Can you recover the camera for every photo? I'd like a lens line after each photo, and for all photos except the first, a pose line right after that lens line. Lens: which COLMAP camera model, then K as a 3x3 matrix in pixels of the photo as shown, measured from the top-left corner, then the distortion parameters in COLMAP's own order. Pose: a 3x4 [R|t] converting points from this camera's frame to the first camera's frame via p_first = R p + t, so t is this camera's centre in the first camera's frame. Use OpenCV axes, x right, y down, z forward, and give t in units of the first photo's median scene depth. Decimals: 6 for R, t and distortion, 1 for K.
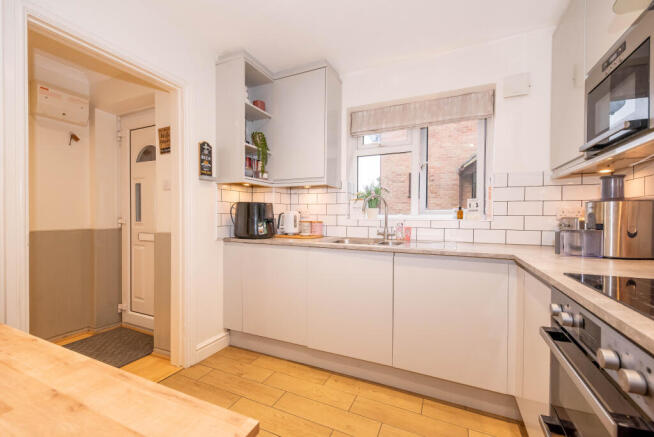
lens RADIAL K [[271.9, 0, 329.1], [0, 271.9, 218.8], [0, 0, 1]] dist [0.002133, 0.000099]
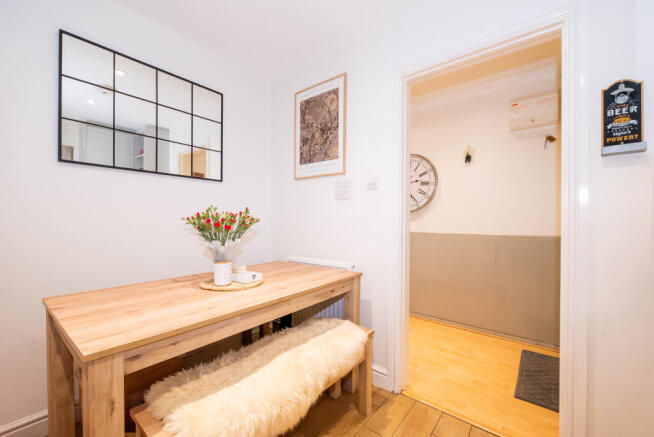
lens RADIAL K [[271.9, 0, 327.7], [0, 271.9, 218.0], [0, 0, 1]] dist [0.002133, 0.000099]
pose [[-0.238317, -0.014329, -0.971082, 0.194669], [-0.015459, 0.999820, -0.010959, -0.000701], [0.971064, 0.012400, -0.238496, 0.568566]]
